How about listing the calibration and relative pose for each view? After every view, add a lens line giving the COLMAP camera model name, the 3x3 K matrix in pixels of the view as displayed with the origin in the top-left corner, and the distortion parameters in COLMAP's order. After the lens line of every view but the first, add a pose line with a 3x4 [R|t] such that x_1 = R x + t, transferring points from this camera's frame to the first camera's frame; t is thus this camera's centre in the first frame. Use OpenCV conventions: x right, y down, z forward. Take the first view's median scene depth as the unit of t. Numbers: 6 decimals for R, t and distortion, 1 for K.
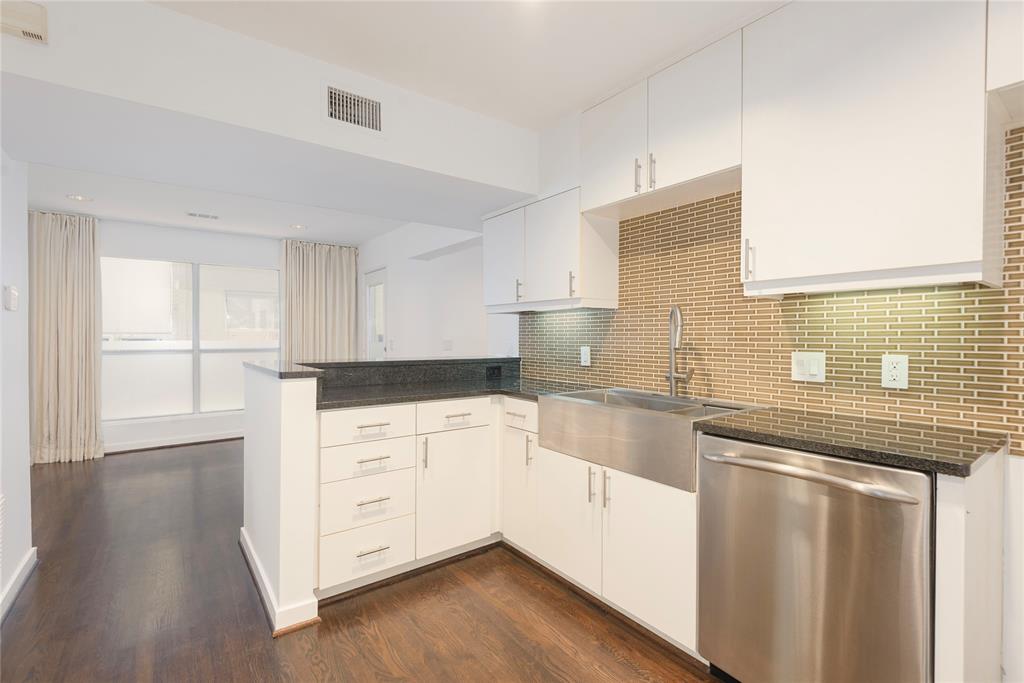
lens RADIAL K [[460.7, 0, 510.8], [0, 460.7, 339.5], [0, 0, 1]] dist [0.025923, -0.016833]
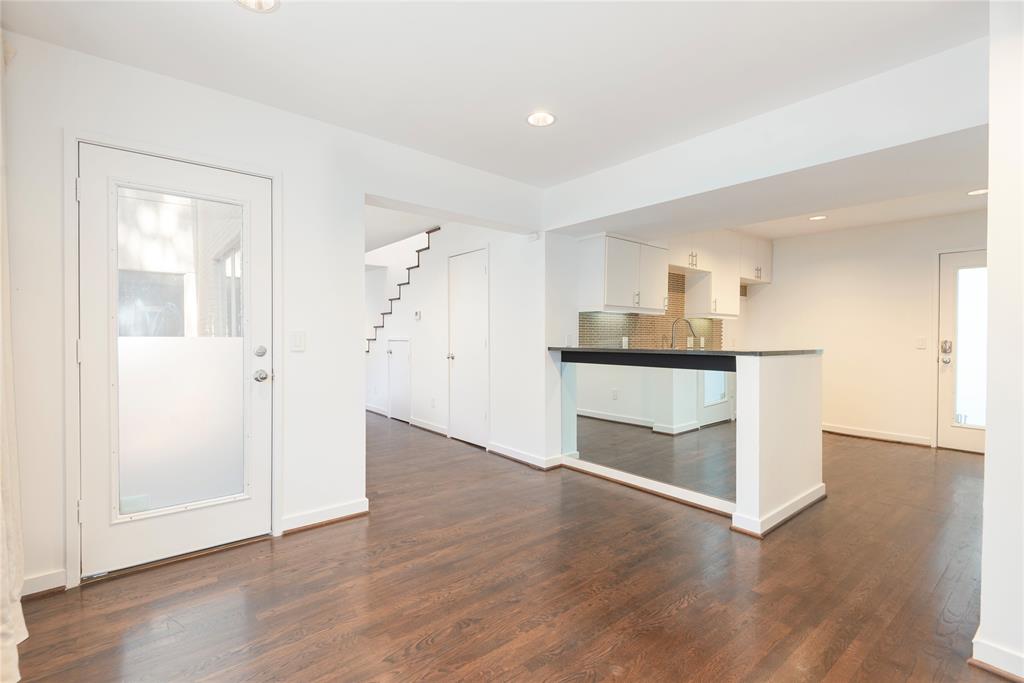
lens RADIAL K [[460.7, 0, 510.8], [0, 460.7, 339.5], [0, 0, 1]] dist [0.025923, -0.016833]
pose [[-0.040002, -0.007567, 0.999171, -1.928416], [0.002636, 0.999967, 0.007678, 0.014126], [-0.999196, 0.002941, -0.039981, 1.961314]]
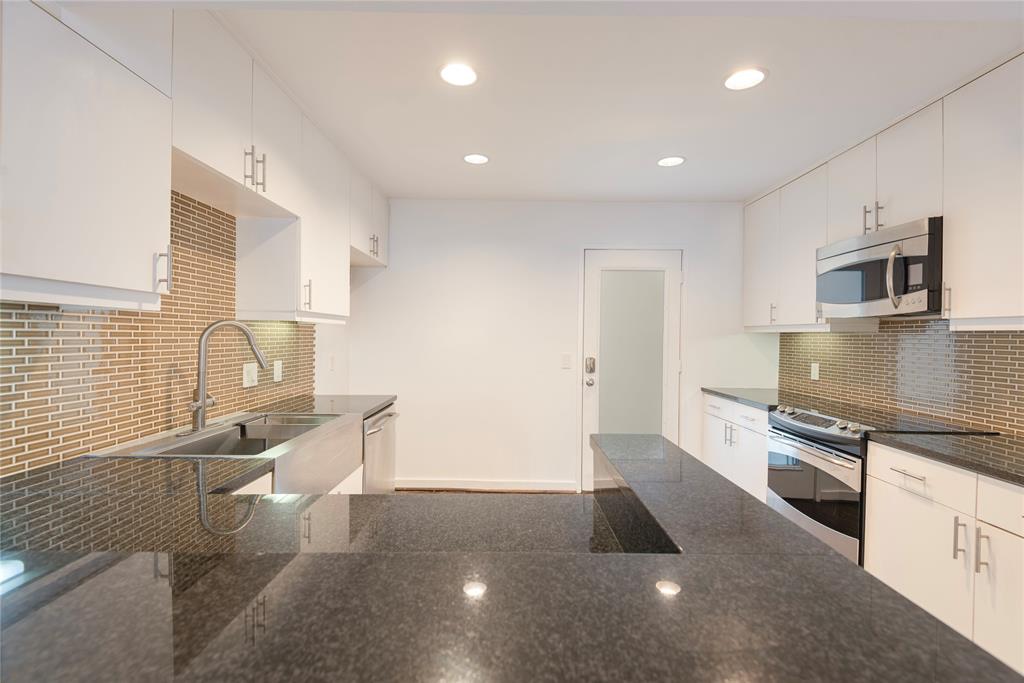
lens RADIAL K [[460.7, 0, 510.8], [0, 460.7, 339.5], [0, 0, 1]] dist [0.025923, -0.016833]
pose [[-0.794351, -0.011605, 0.607348, -0.615718], [-0.004079, 0.999897, 0.013770, -0.052000], [-0.607445, 0.008461, -0.794316, 1.384238]]
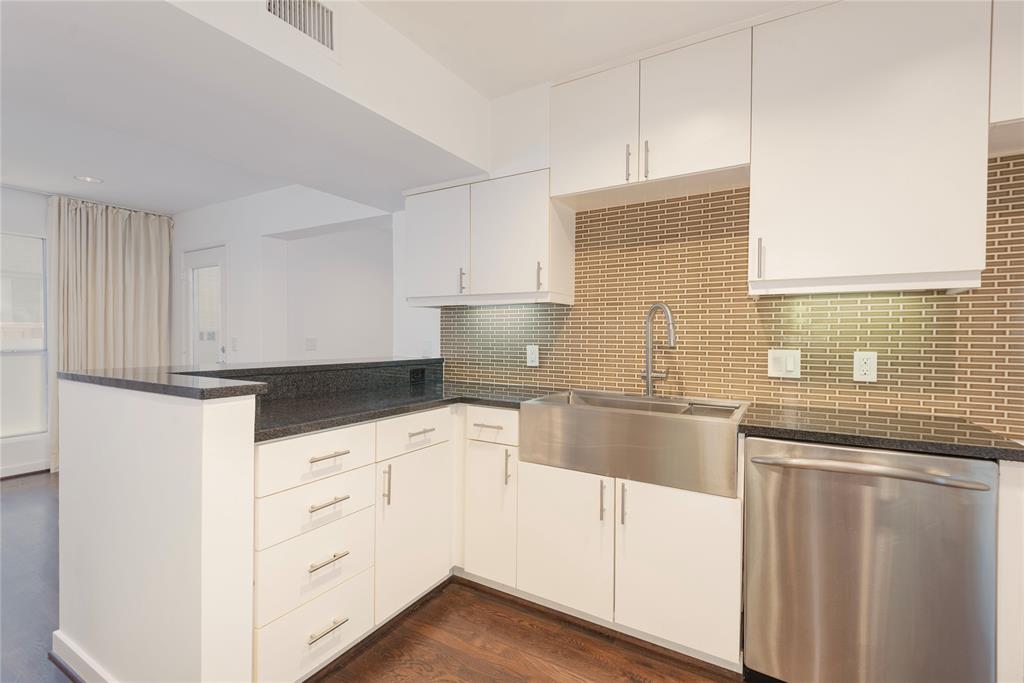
lens RADIAL K [[460.7, 0, 510.8], [0, 460.7, 339.5], [0, 0, 1]] dist [0.025923, -0.016833]
pose [[0.927077, -0.000406, 0.374871, -0.298274], [-0.001166, 0.999991, 0.003969, 0.000011], [-0.374870, -0.004117, 0.927068, 0.218777]]
